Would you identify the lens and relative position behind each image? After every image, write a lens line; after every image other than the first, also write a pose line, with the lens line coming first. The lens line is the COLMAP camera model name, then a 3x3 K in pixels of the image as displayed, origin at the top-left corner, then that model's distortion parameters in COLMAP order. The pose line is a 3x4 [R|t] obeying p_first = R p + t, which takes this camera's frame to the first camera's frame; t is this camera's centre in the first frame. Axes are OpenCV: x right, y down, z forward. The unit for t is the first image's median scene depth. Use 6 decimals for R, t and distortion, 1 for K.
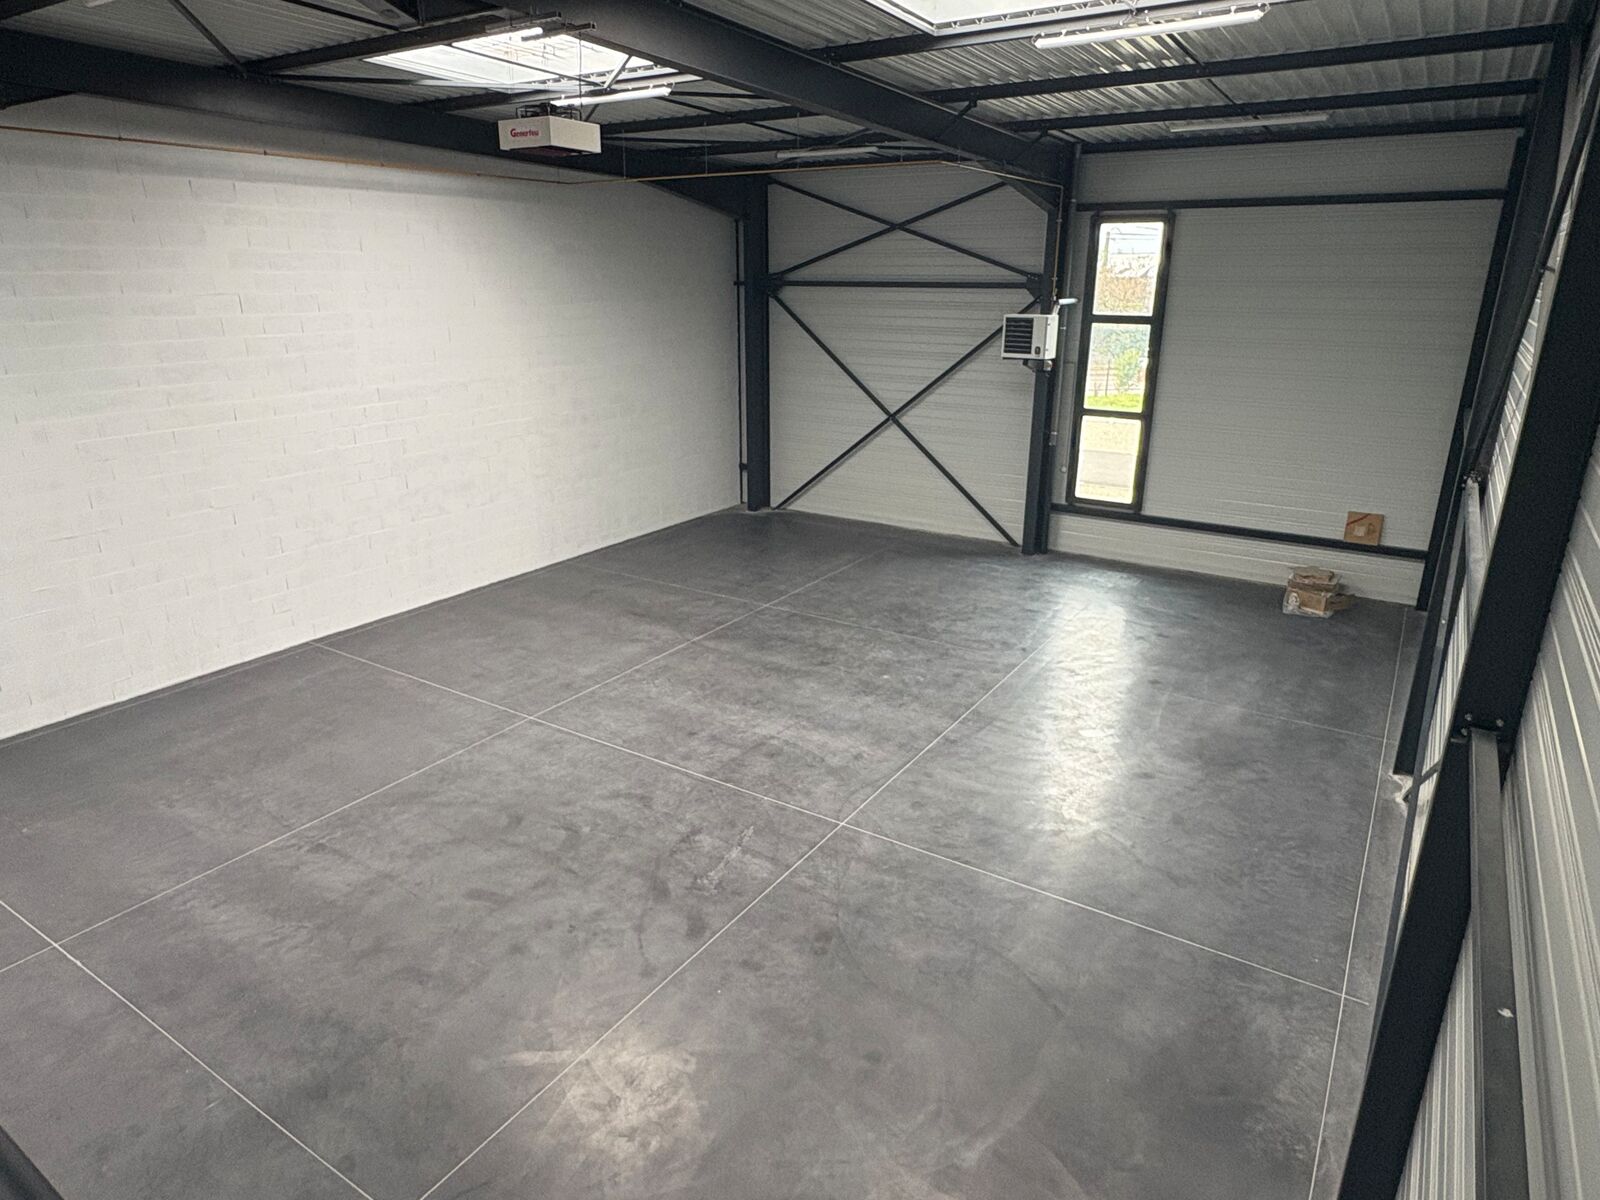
lens RADIAL K [[973.9, 0, 799.7], [0, 973.9, 593.4], [0, 0, 1]] dist [-0.003392, 0.002760]
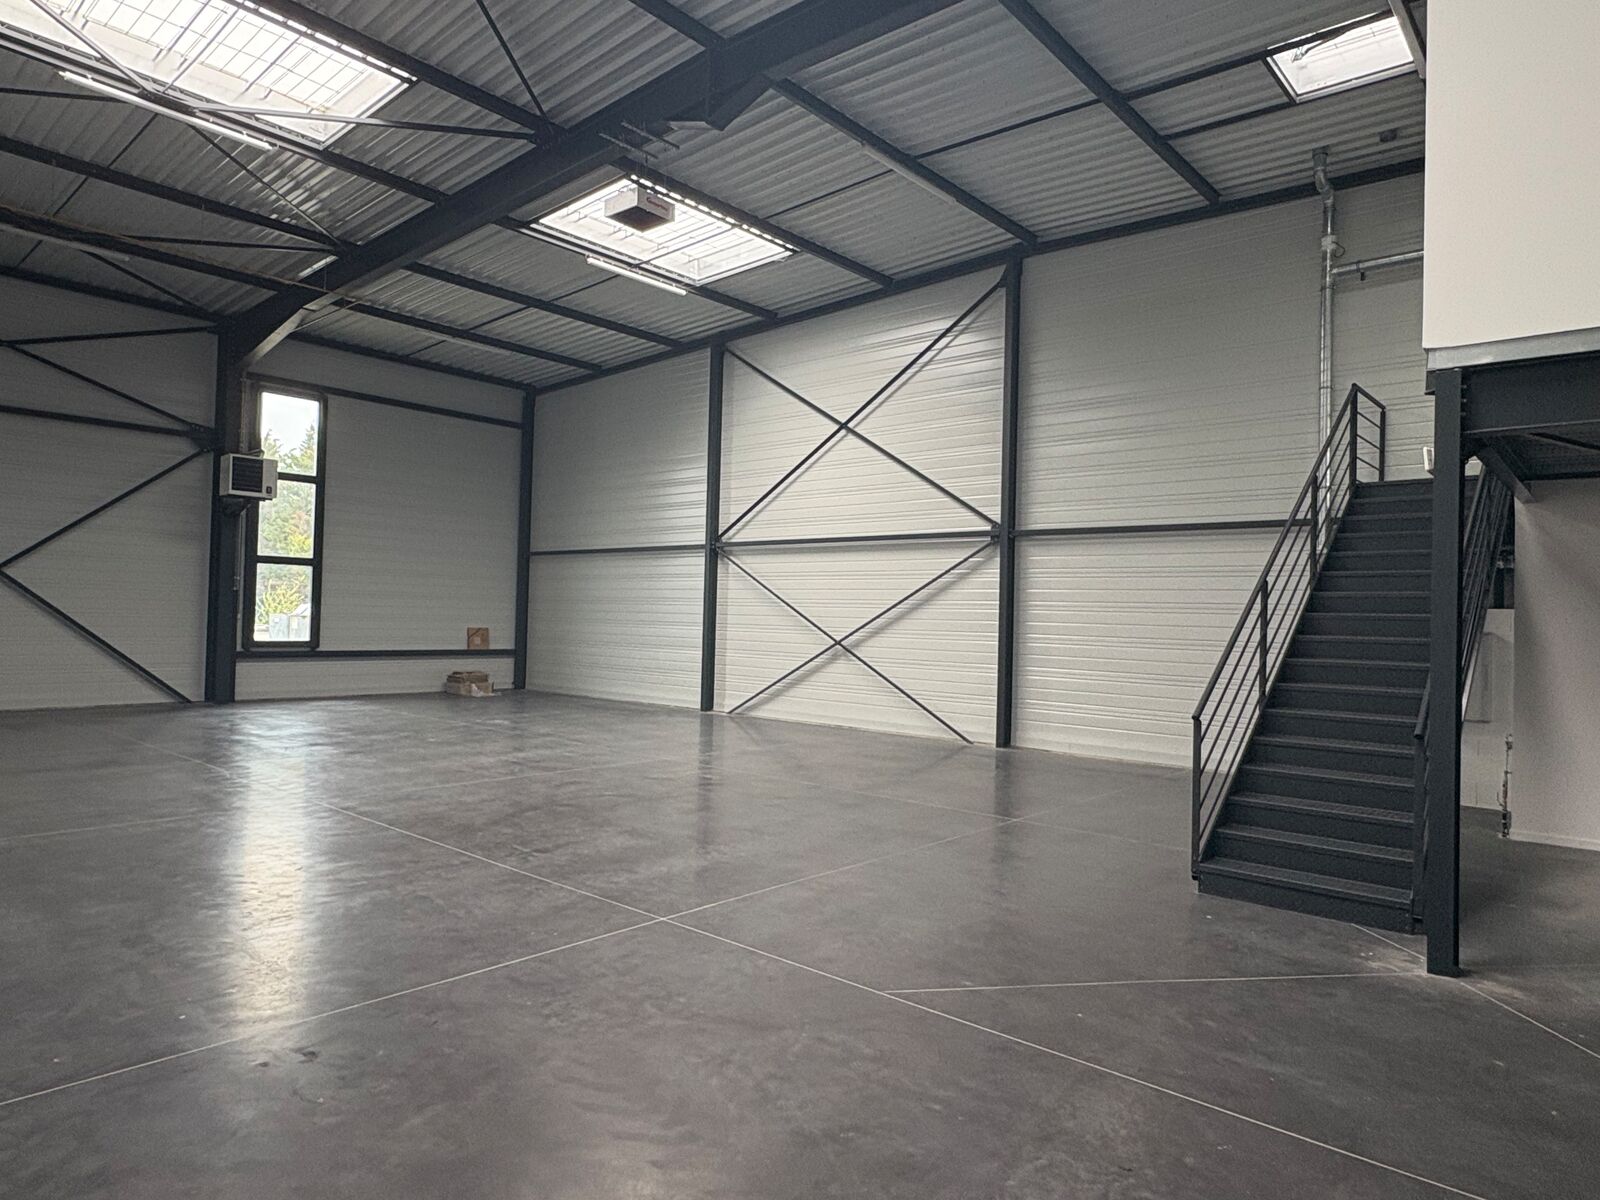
lens RADIAL K [[973.9, 0, 804.0], [0, 973.9, 600.1], [0, 0, 1]] dist [-0.003392, 0.002760]
pose [[0.146025, 0.018703, 0.989104, -0.842982], [0.285809, 0.956389, -0.060280, 0.112120], [-0.947096, 0.291497, 0.134311, 0.402244]]
